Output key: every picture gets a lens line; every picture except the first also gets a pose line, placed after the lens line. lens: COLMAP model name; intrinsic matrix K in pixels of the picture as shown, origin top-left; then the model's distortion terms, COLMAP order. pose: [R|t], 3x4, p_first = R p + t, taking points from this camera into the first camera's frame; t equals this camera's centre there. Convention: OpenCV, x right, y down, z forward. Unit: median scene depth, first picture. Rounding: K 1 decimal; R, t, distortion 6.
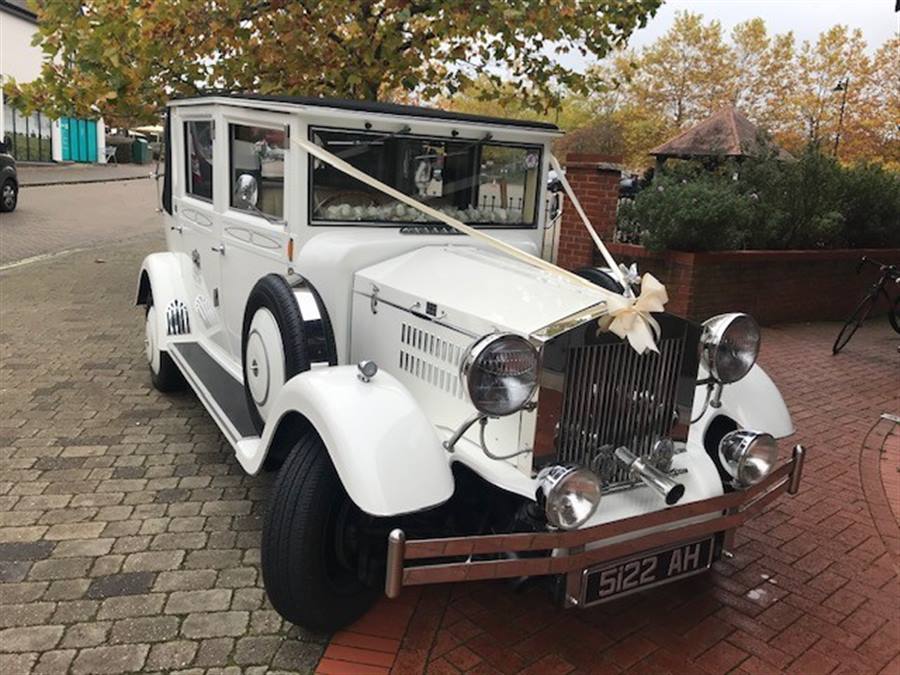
lens RADIAL K [[722.2, 0, 463.9], [0, 722.2, 327.8], [0, 0, 1]] dist [0.014762, 0.000410]
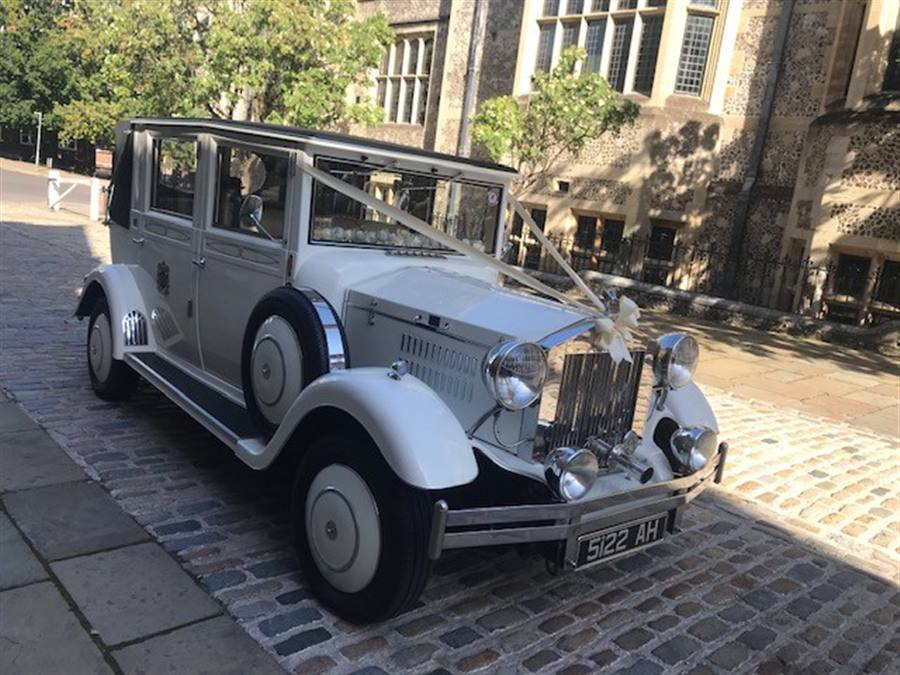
lens RADIAL K [[716.8, 0, 450.0], [0, 716.8, 337.5], [0, 0, 1]] dist [0.012304, 0.007303]
pose [[0.986776, 0.027514, 0.159738, -0.224651], [-0.023058, 0.999293, -0.029687, 0.037002], [-0.160442, 0.025611, 0.986713, -0.144994]]
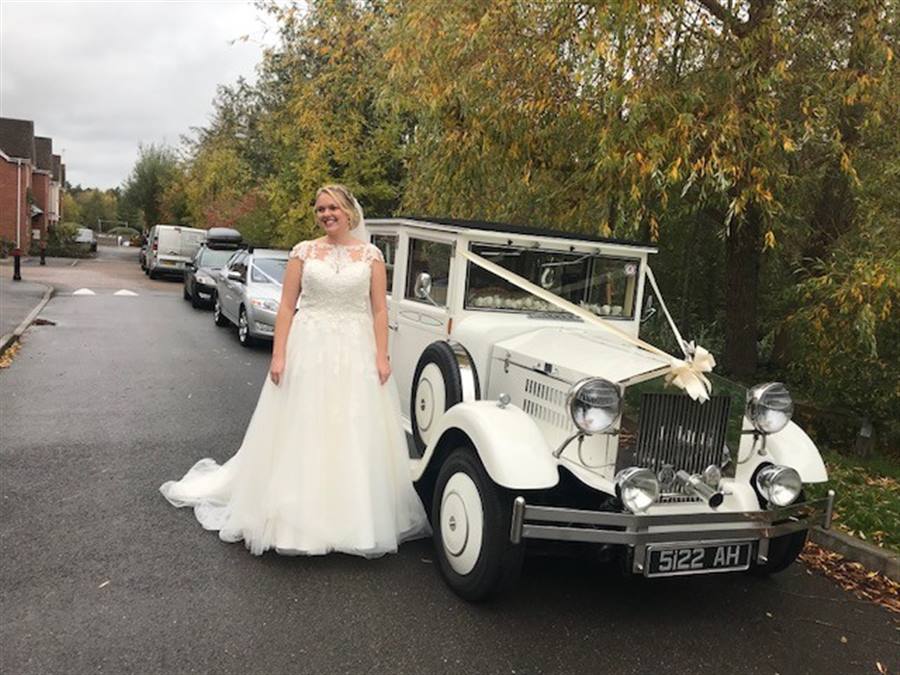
lens RADIAL K [[691.9, 0, 450.0], [0, 691.9, 337.5], [0, 0, 1]] dist [0.007507, -0.000794]
pose [[0.982582, 0.043286, -0.180716, 0.009774], [-0.066643, 0.989884, -0.125250, 0.110982], [0.173466, 0.135112, 0.975528, -0.423091]]
